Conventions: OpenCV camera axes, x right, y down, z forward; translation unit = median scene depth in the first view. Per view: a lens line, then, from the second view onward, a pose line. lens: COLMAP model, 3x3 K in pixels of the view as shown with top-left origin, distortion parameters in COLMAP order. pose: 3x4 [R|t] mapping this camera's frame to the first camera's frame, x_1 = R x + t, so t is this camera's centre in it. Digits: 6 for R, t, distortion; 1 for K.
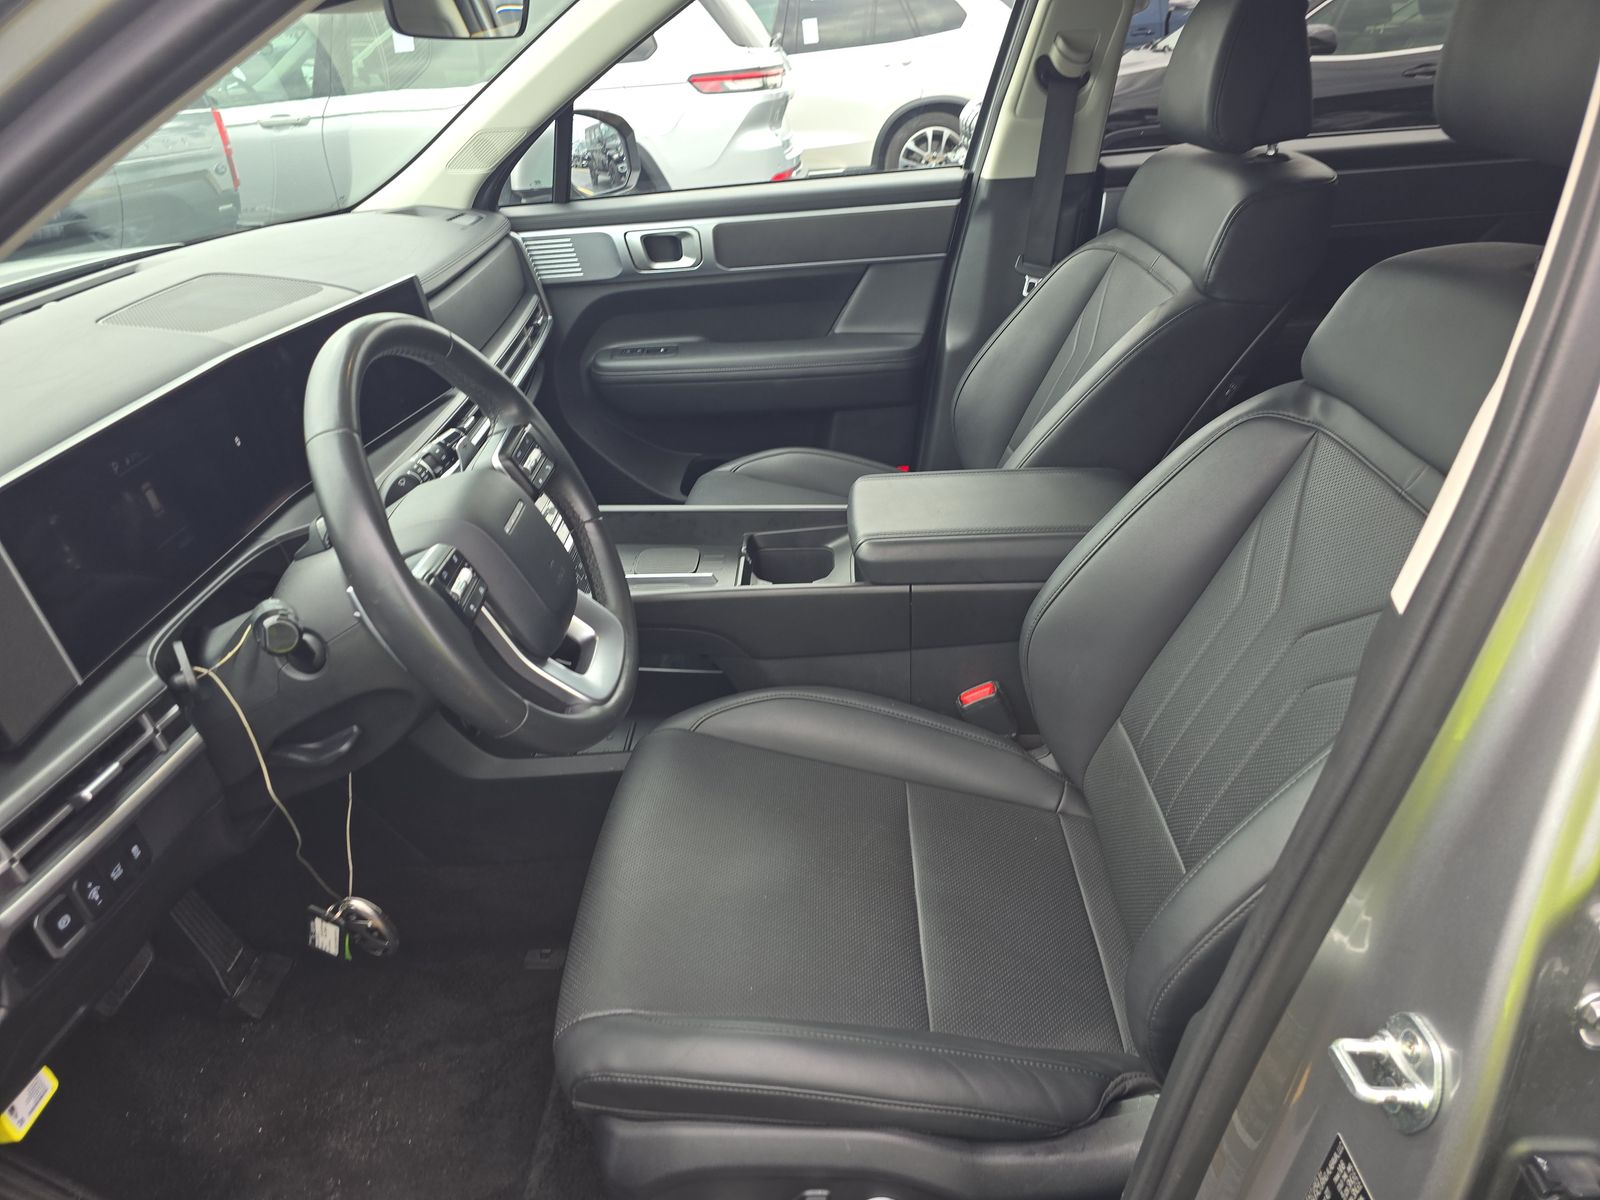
lens RADIAL K [[1078.2, 0, 803.6], [0, 1078.2, 607.7], [0, 0, 1]] dist [0.054013, -0.062986]
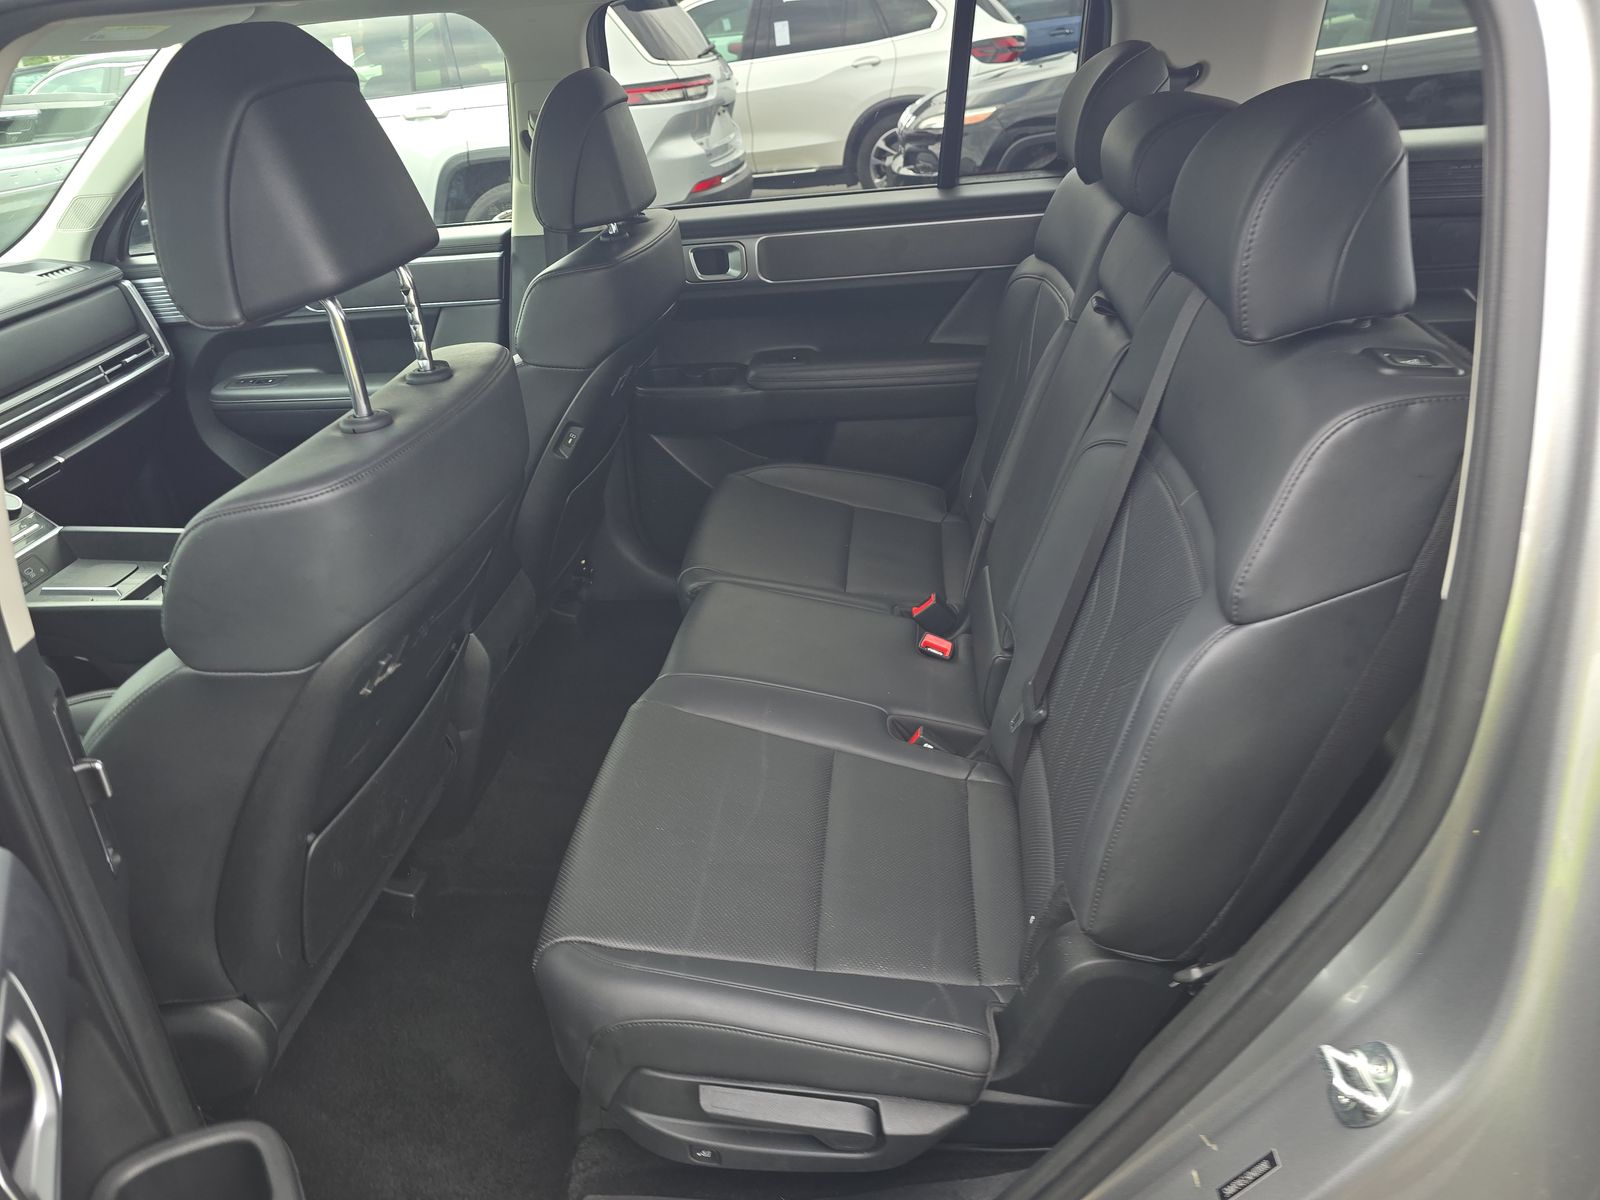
lens RADIAL K [[1078.2, 0, 803.6], [0, 1078.2, 607.7], [0, 0, 1]] dist [0.054013, -0.062986]
pose [[0.993524, 0.035155, -0.108046, 0.564935], [-0.033328, 0.999270, 0.018674, -0.044468], [0.108624, -0.014952, 0.993970, -0.069335]]
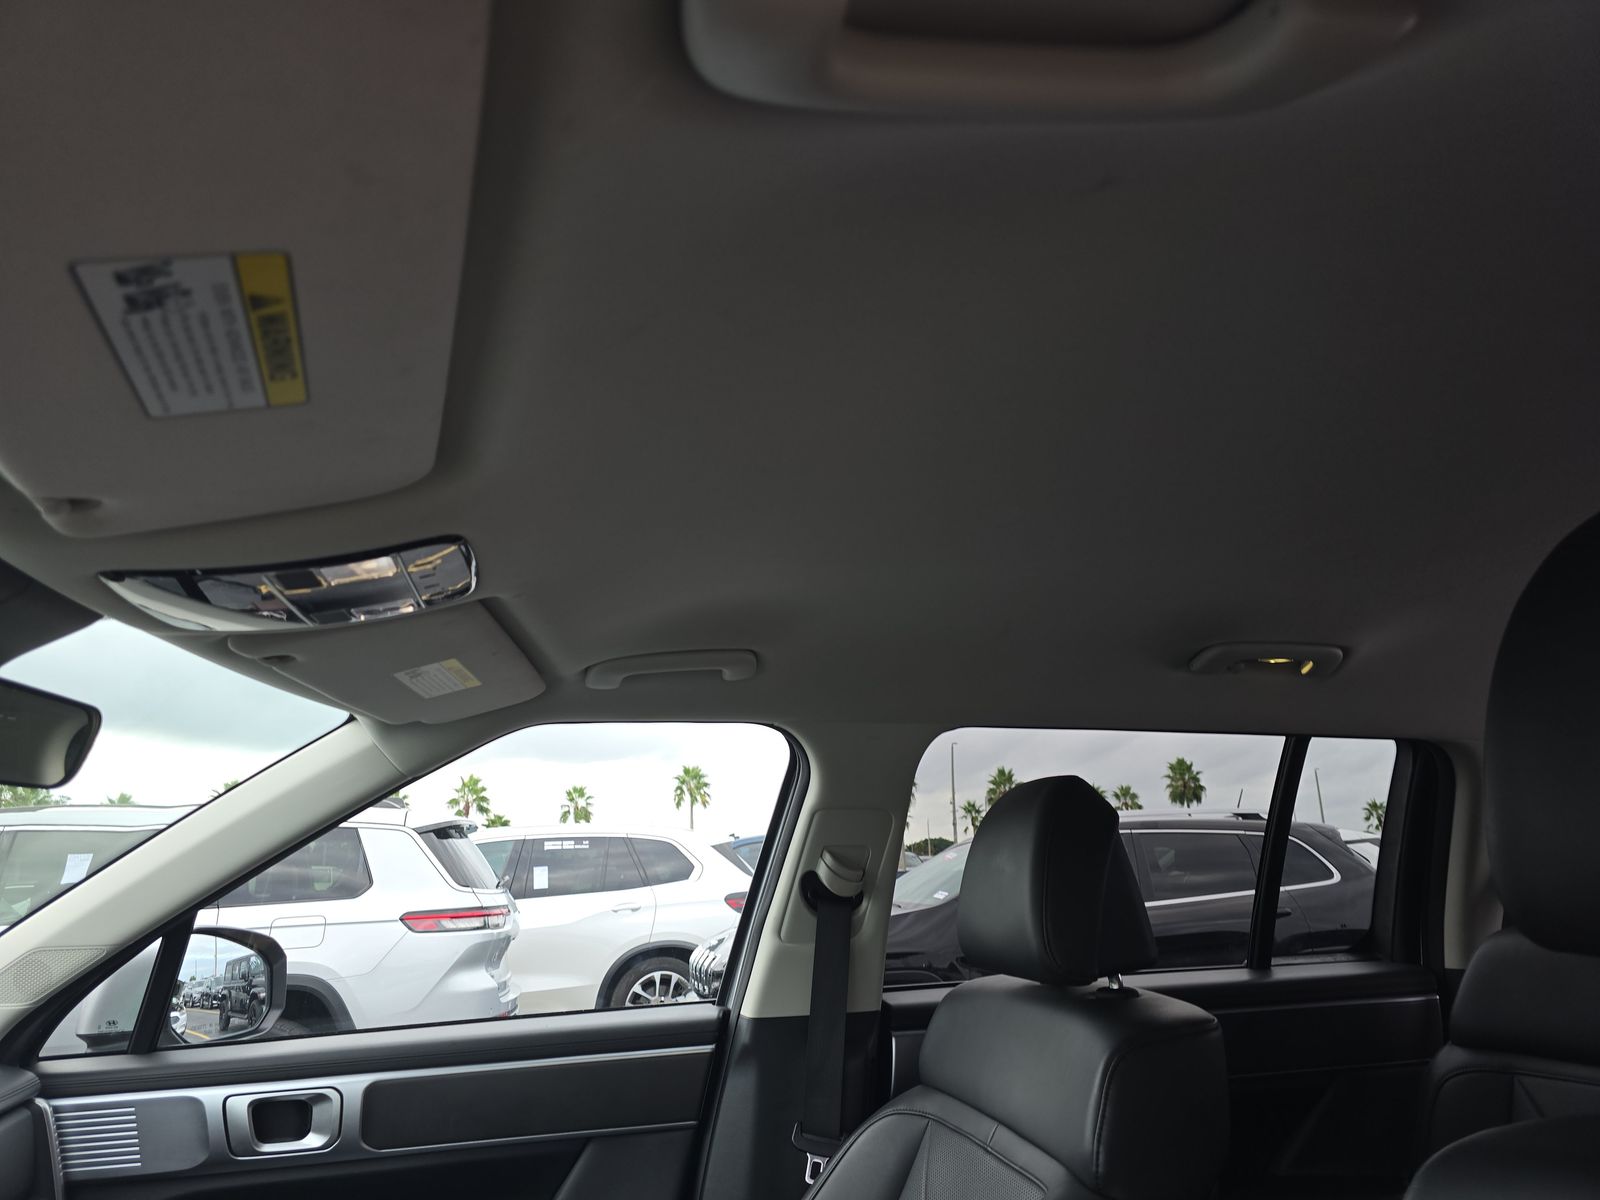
lens RADIAL K [[1069.8, 0, 782.9], [0, 1069.8, 585.1], [0, 0, 1]] dist [0.064562, -0.057926]
pose [[0.976182, 0.086442, 0.198990, 0.012151], [0.075246, 0.725369, -0.684235, -0.084987], [-0.203488, 0.682911, 0.701588, 0.230887]]
